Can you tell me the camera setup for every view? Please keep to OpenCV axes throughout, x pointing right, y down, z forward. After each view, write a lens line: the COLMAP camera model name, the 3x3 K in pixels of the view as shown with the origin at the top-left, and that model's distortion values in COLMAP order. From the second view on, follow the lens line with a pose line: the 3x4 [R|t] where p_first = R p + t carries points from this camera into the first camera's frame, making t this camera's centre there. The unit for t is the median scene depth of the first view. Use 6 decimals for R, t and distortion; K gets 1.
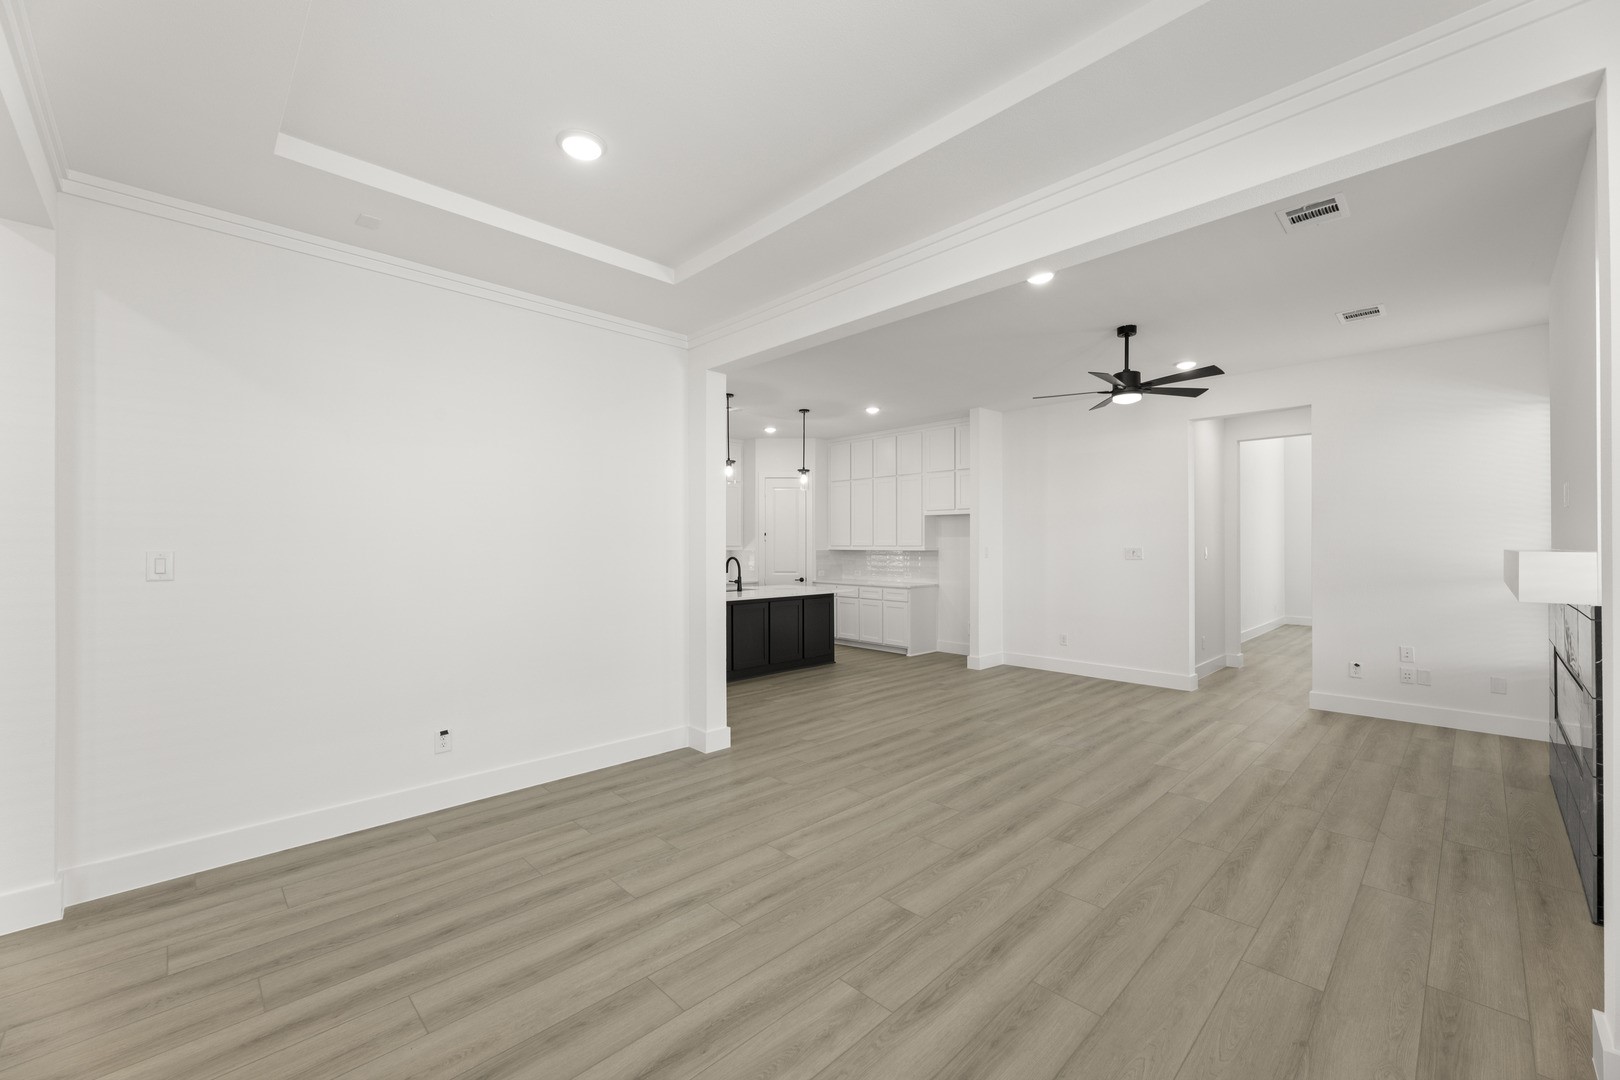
lens RADIAL K [[645.7, 0, 810.0], [0, 645.7, 540.0], [0, 0, 1]] dist [0.001393, 0.000051]
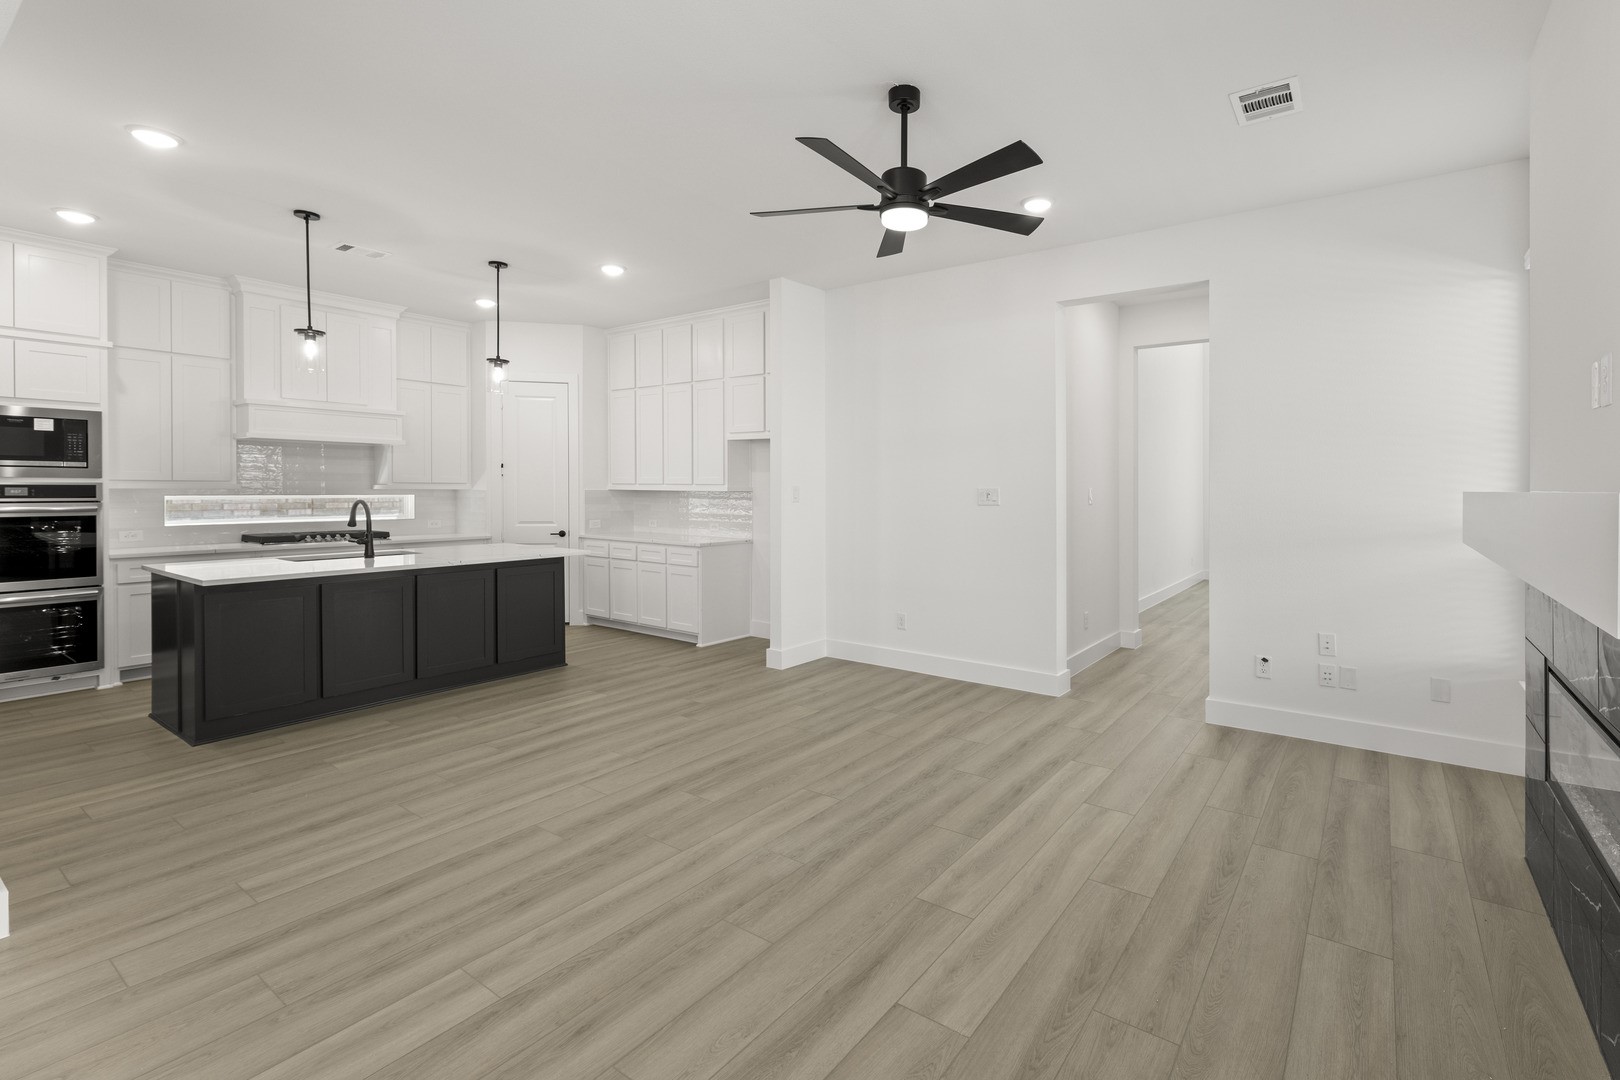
lens RADIAL K [[715.8, 0, 899.2], [0, 715.8, 478.6], [0, 0, 1]] dist [0.000559, -0.000004]
pose [[0.977815, 0.008493, 0.209296, 0.314804], [-0.007842, 0.999961, -0.003940, 0.007121], [-0.209322, 0.002211, 0.977844, 0.347462]]
